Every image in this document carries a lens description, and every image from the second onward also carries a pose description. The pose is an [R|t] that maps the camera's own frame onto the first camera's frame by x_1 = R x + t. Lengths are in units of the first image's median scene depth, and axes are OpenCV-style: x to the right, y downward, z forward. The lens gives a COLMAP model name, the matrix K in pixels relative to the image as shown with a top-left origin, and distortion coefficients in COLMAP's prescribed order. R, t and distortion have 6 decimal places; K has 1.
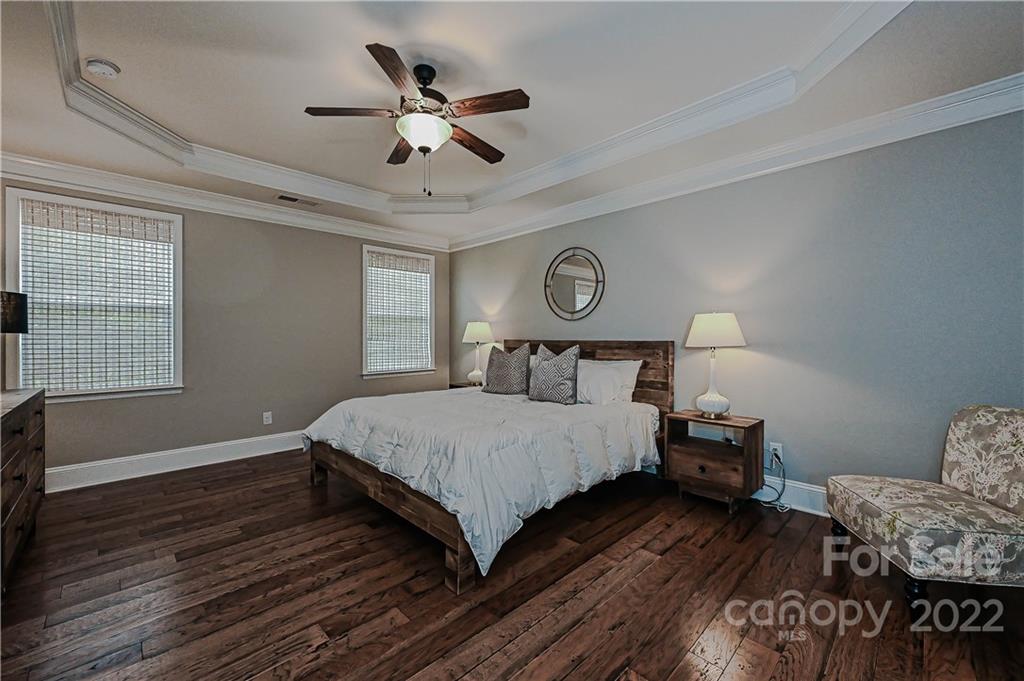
lens RADIAL K [[406.6, 0, 509.4], [0, 406.6, 332.3], [0, 0, 1]] dist [-0.002861, -0.000282]
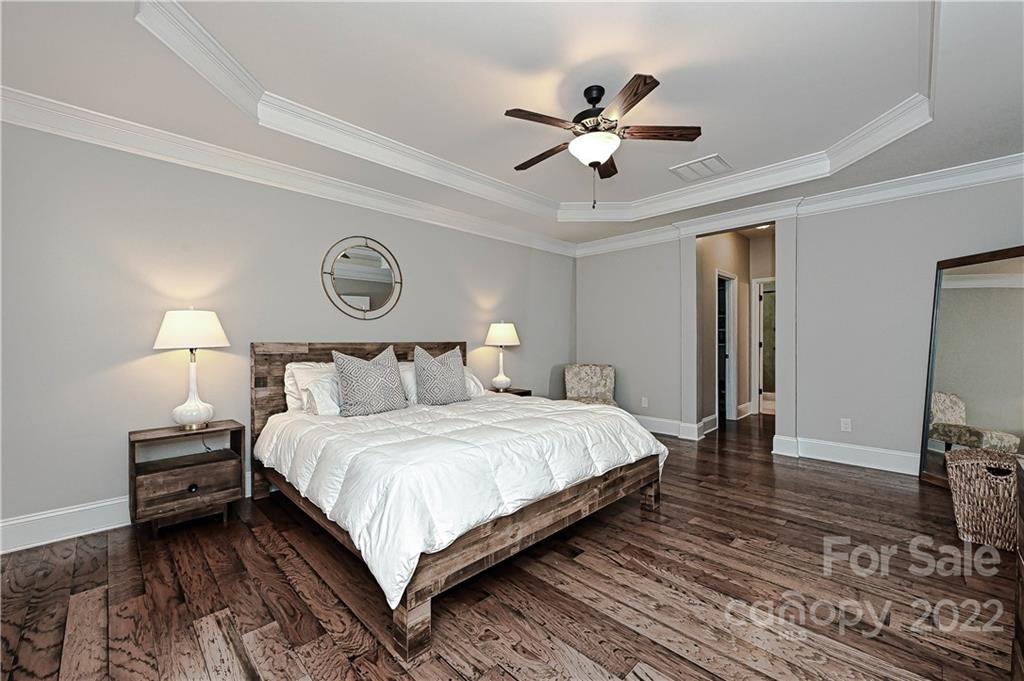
lens RADIAL K [[407.2, 0, 512.0], [0, 407.2, 340.5], [0, 0, 1]] dist [0.000996, 0.000026]
pose [[-0.010208, -0.002006, 0.999946, -1.419982], [-0.009786, 0.999950, 0.001906, 0.021020], [-0.999900, -0.009766, -0.010227, 1.351637]]
